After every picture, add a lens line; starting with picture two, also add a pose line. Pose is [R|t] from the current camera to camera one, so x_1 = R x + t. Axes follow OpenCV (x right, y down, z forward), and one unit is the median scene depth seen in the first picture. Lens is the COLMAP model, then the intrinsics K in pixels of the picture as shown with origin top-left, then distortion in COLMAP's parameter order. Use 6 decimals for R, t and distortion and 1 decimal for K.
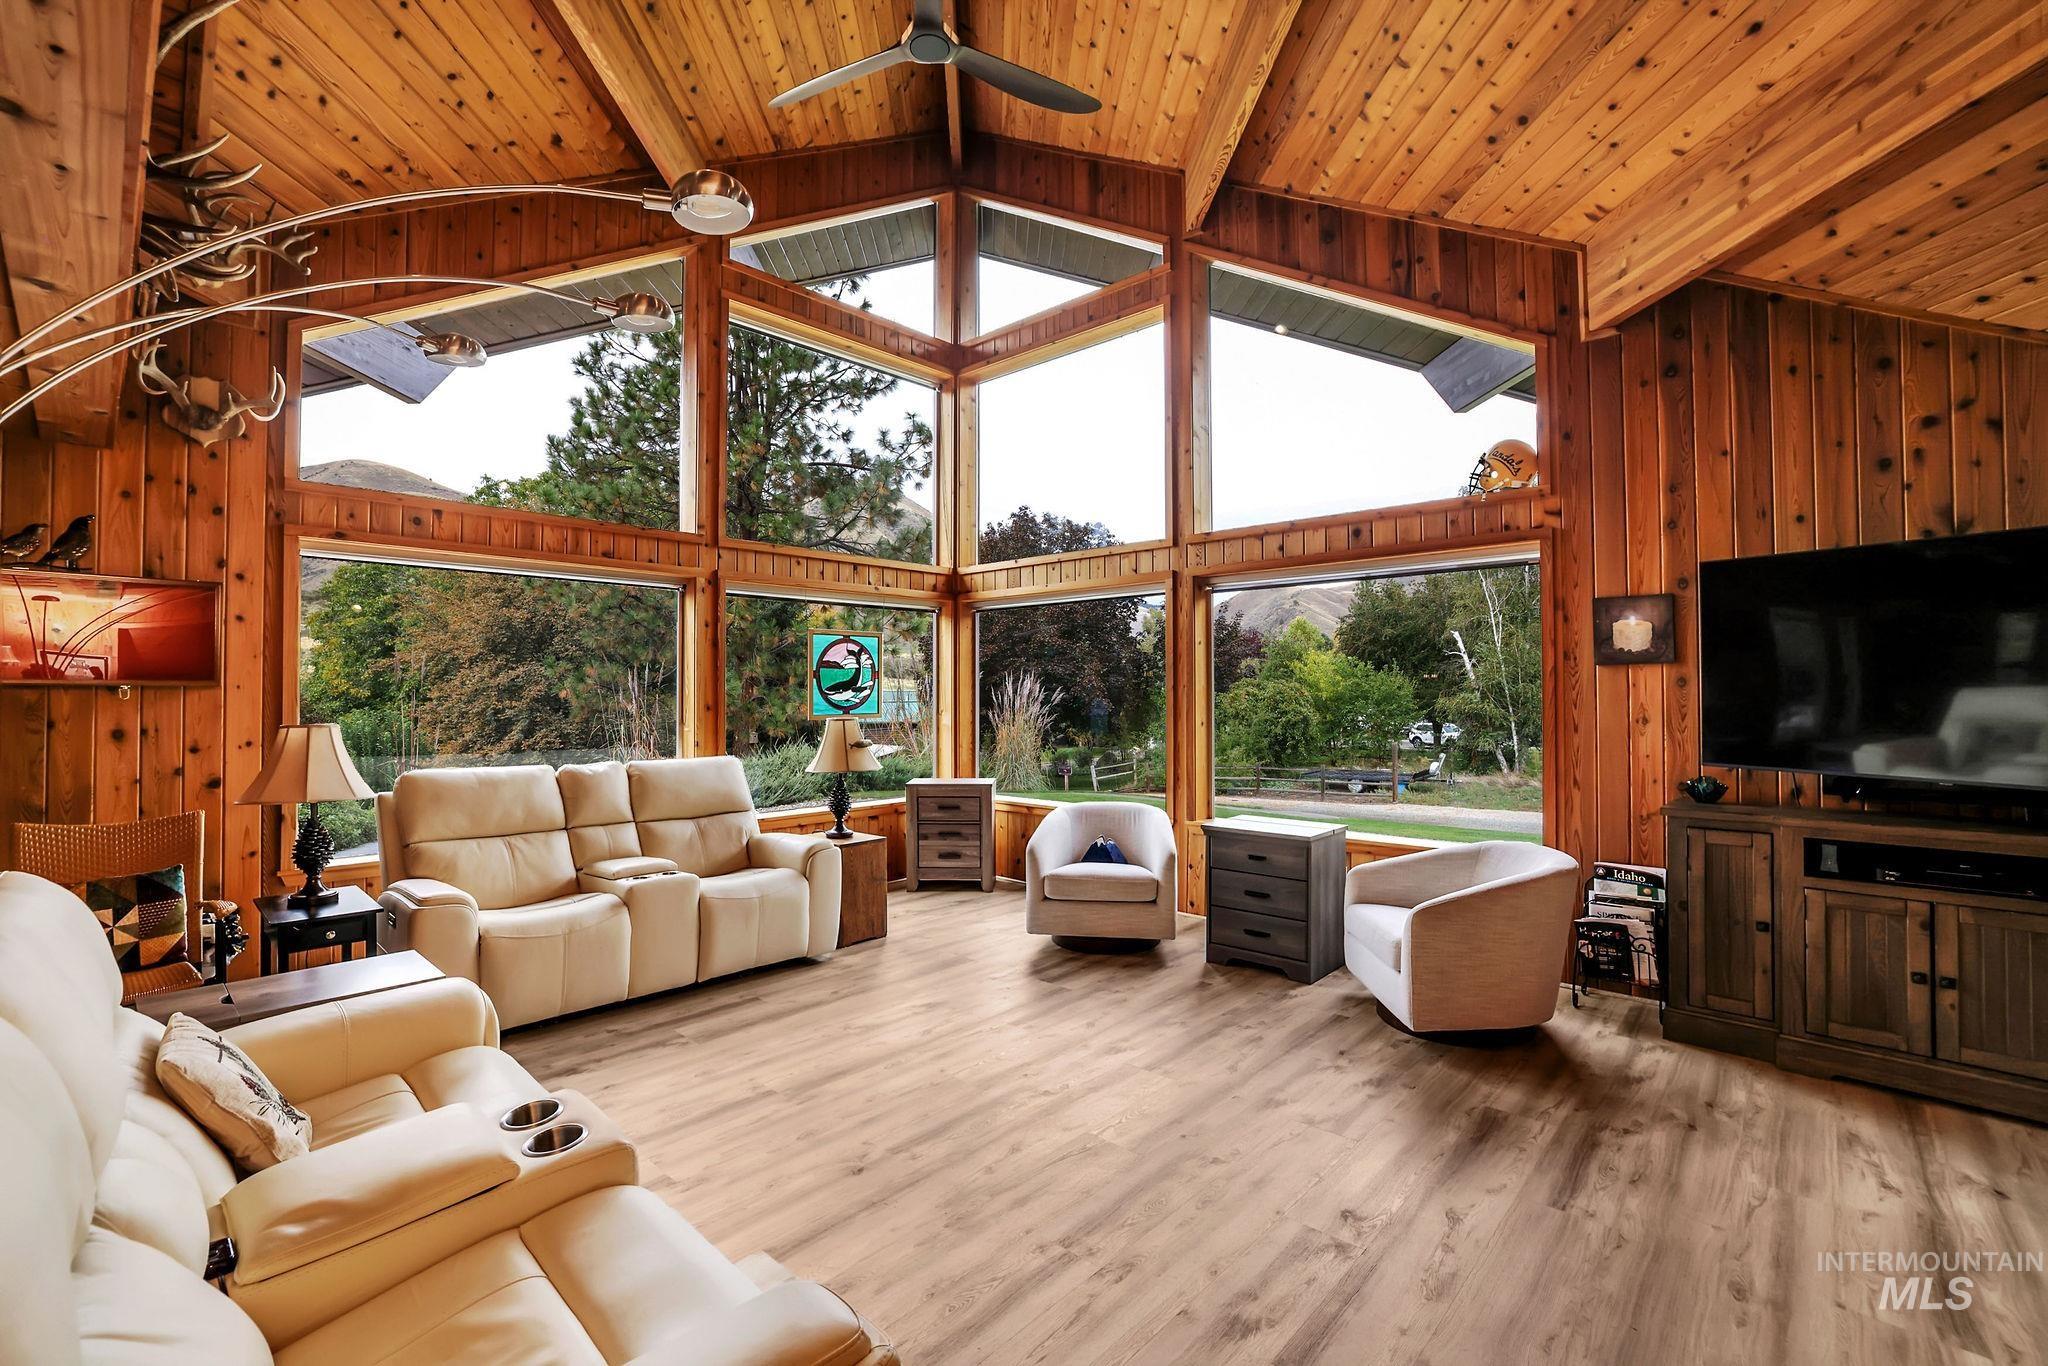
lens RADIAL K [[870.7, 0, 1029.6], [0, 870.7, 679.6], [0, 0, 1]] dist [-0.027056, 0.005140]
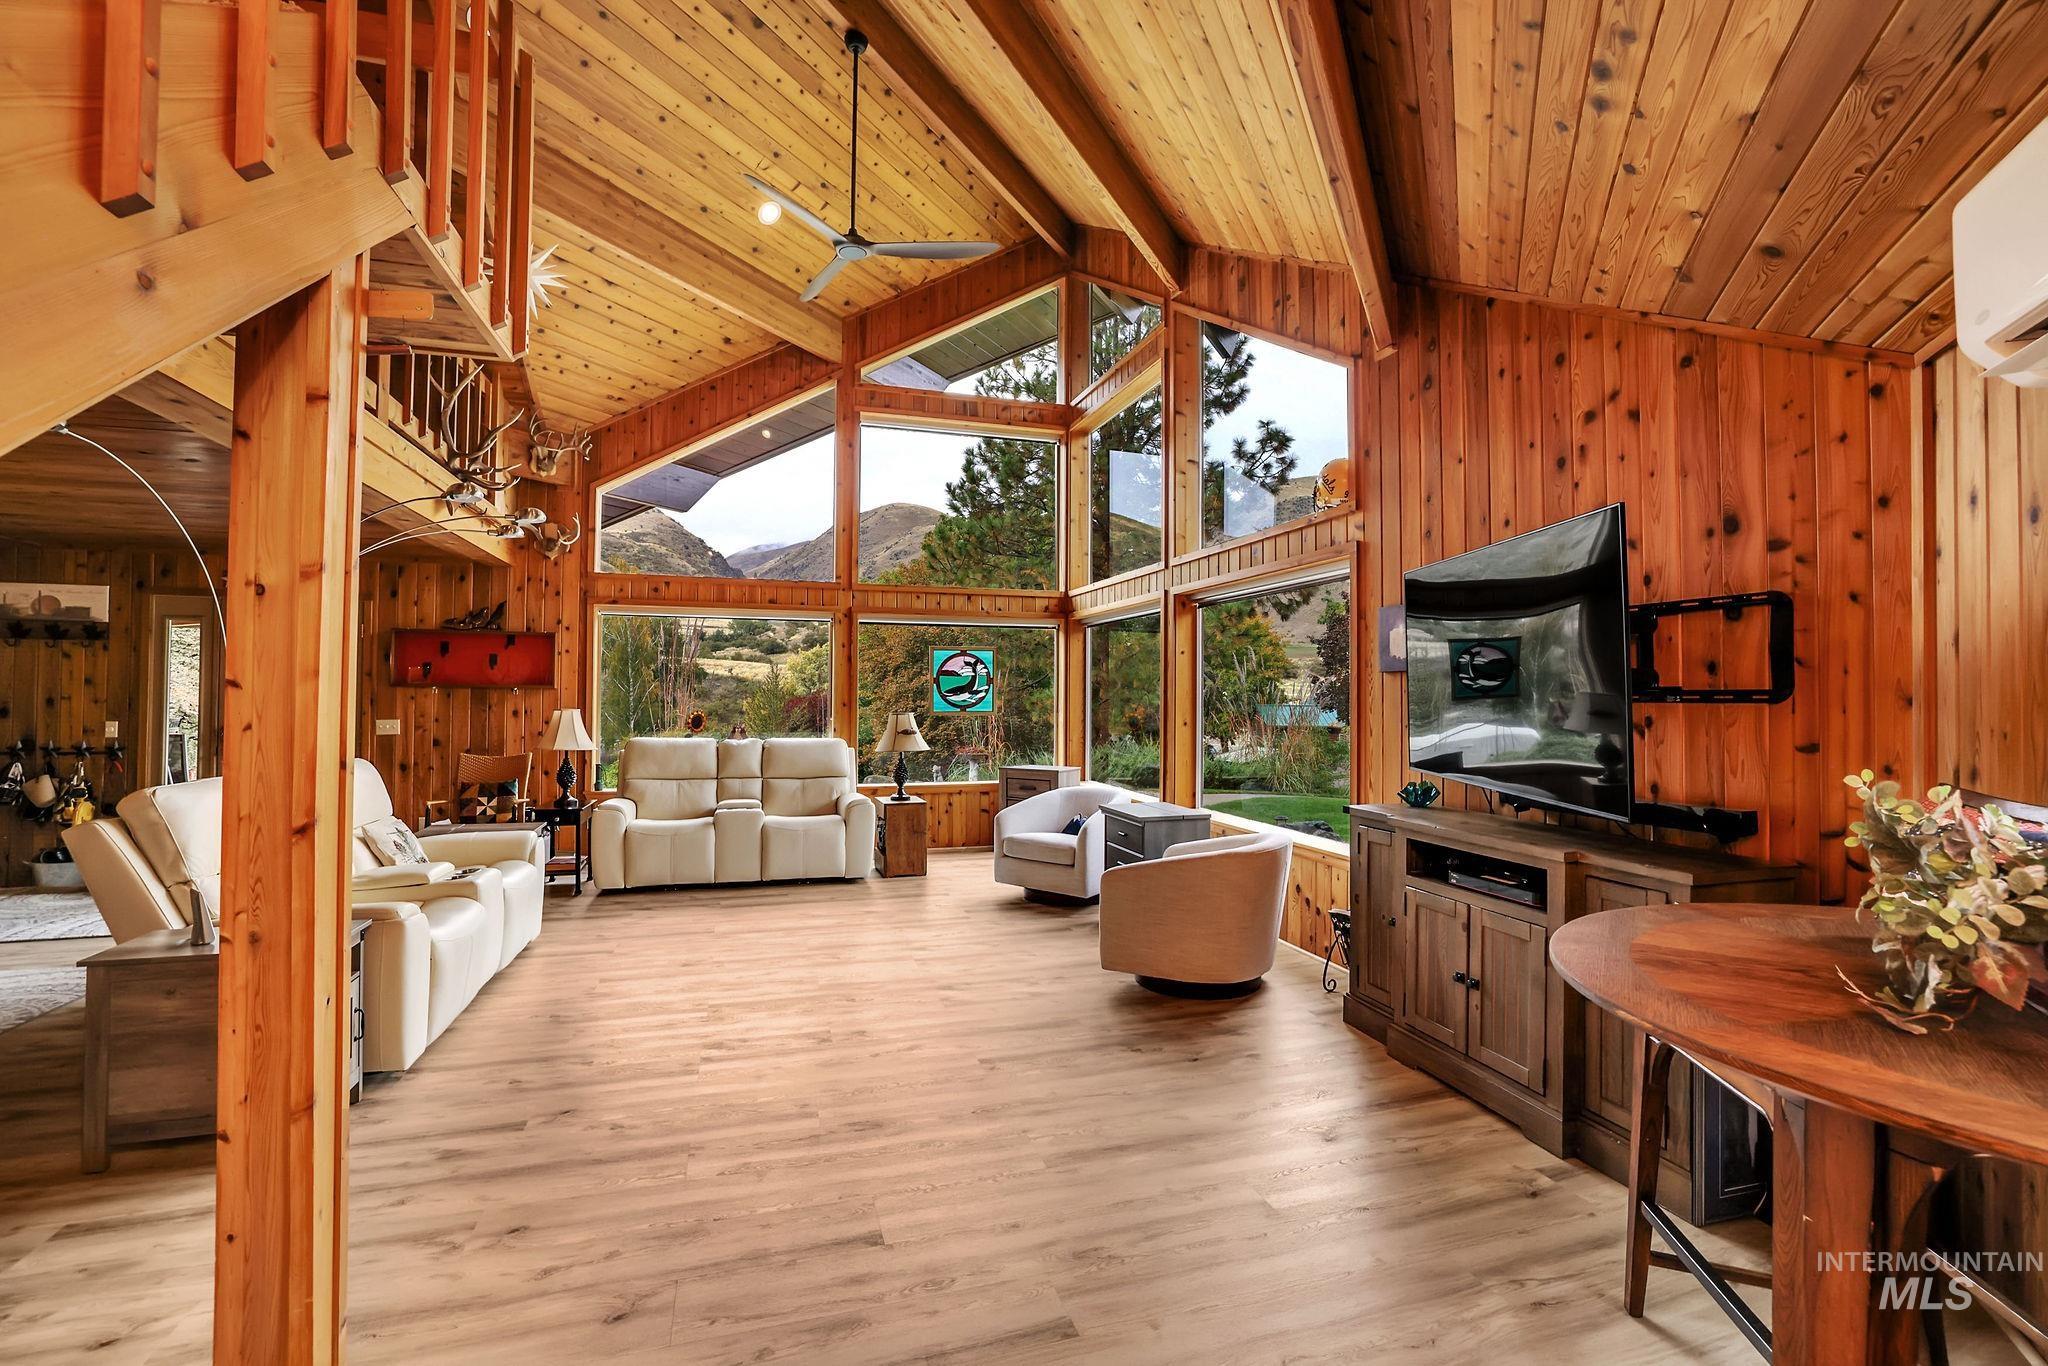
lens RADIAL K [[870.7, 0, 1028.2], [0, 870.7, 684.2], [0, 0, 1]] dist [-0.027056, 0.005140]
pose [[0.870967, 0.001083, -0.491341, 0.696329], [-0.000373, 0.999999, 0.001543, -0.003874], [0.491342, -0.001160, 0.870966, -0.105143]]
